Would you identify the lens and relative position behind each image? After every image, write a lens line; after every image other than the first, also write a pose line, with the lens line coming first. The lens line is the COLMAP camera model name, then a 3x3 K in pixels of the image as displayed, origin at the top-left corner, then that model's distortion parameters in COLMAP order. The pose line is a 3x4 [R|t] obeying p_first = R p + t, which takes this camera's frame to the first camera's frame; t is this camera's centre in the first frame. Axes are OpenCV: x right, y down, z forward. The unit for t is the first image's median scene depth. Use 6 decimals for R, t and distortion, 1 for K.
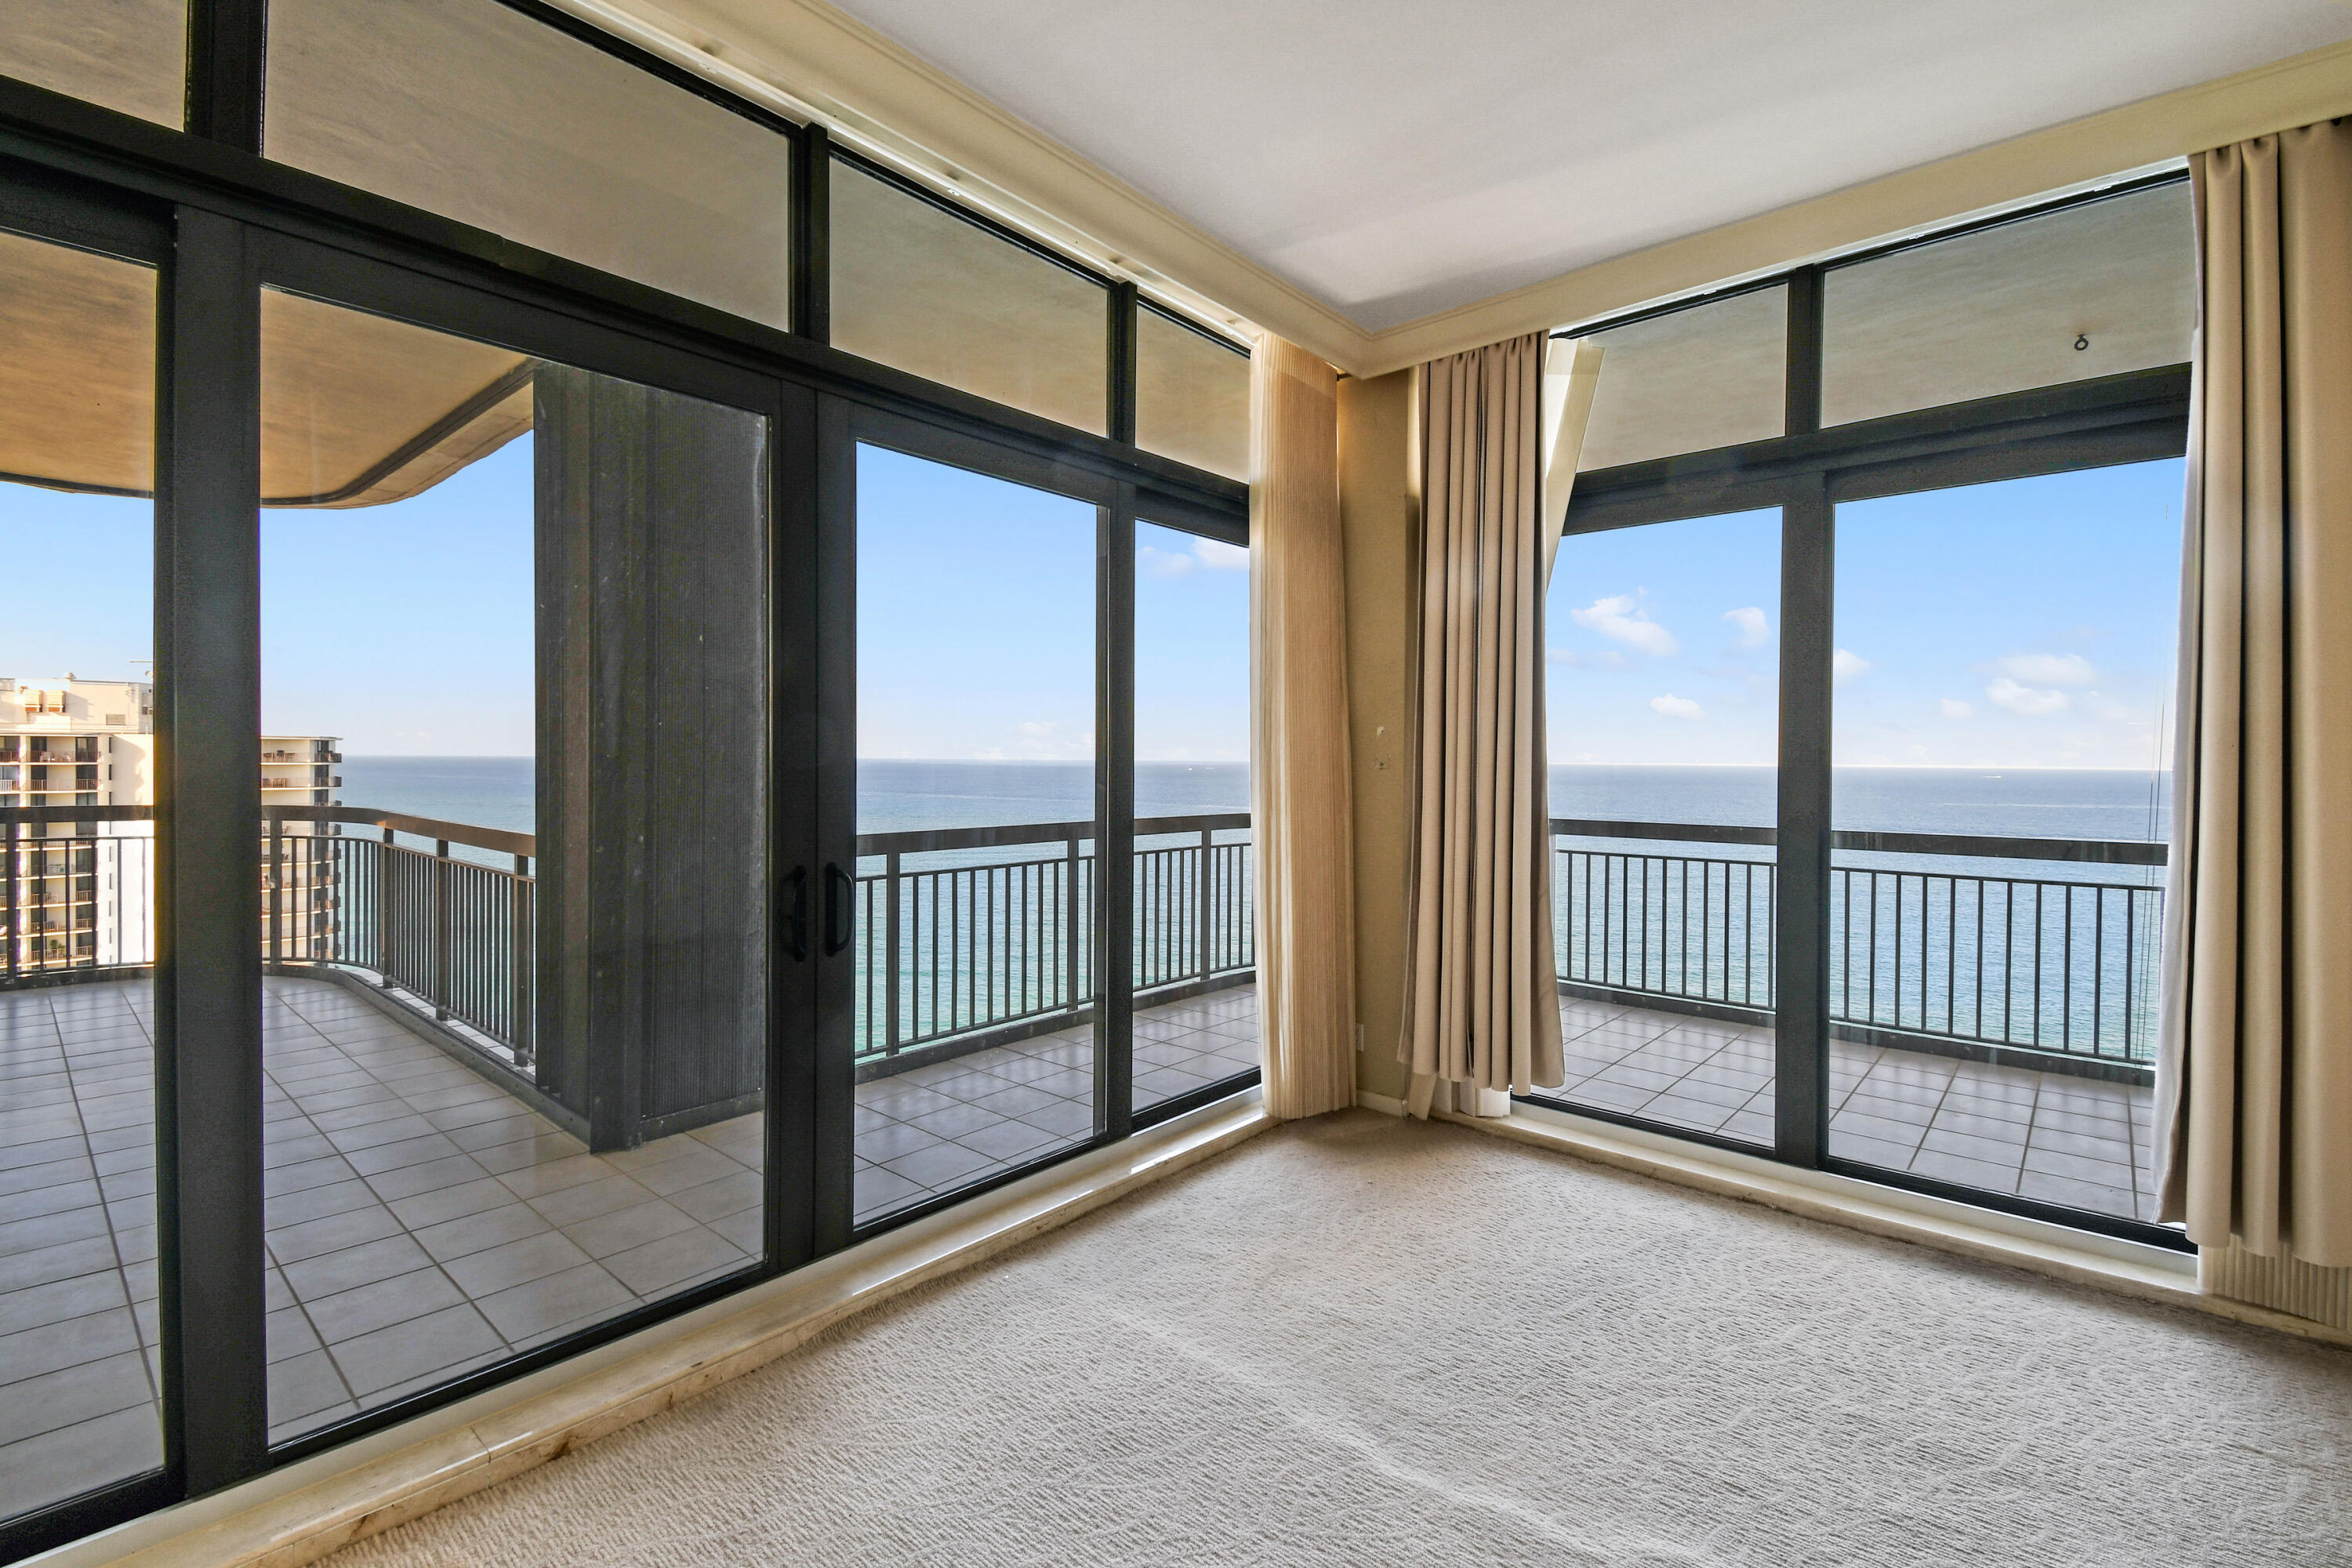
lens RADIAL K [[1050.5, 0, 1177.8], [0, 1050.5, 761.3], [0, 0, 1]] dist [0.038745, -0.021061]
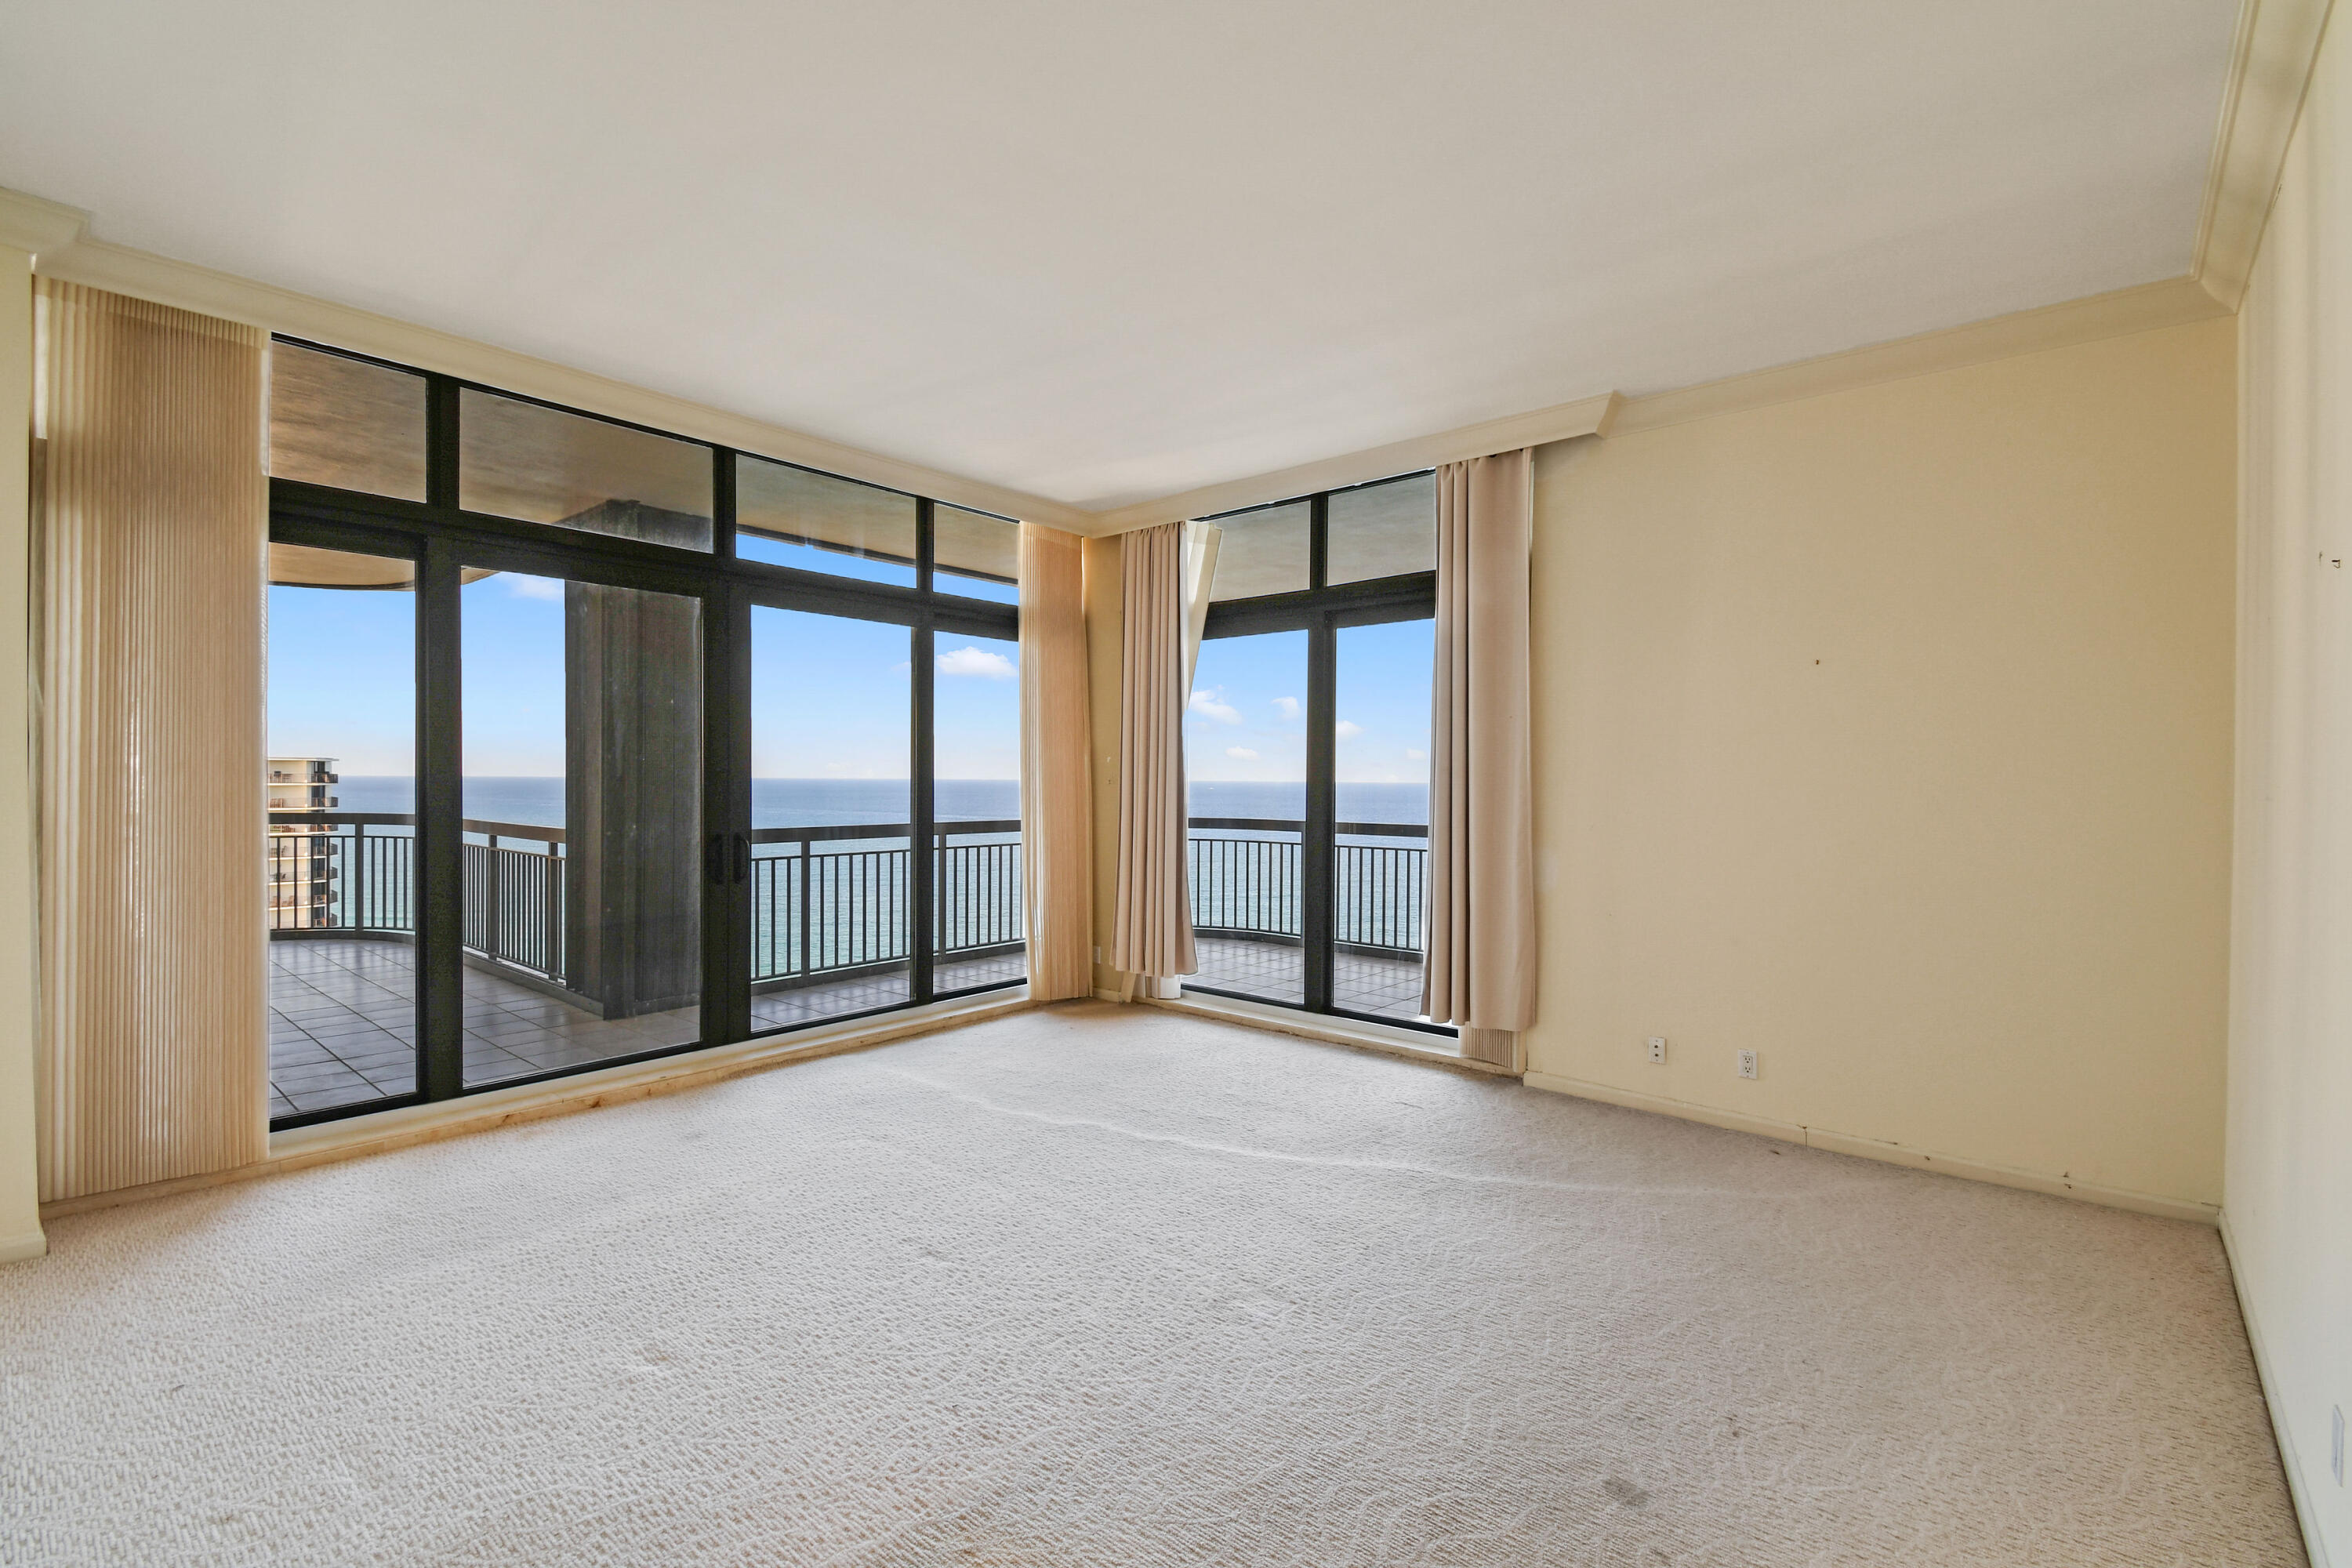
lens RADIAL K [[1027.4, 0, 1176.0], [0, 1027.4, 784.0], [0, 0, 1]] dist [0.032111, -0.000142]
pose [[0.999933, 0.000086, 0.011551, 0.333053], [-0.000105, 0.999999, 0.001689, 0.005675], [-0.011551, -0.001690, 0.999932, -0.652822]]
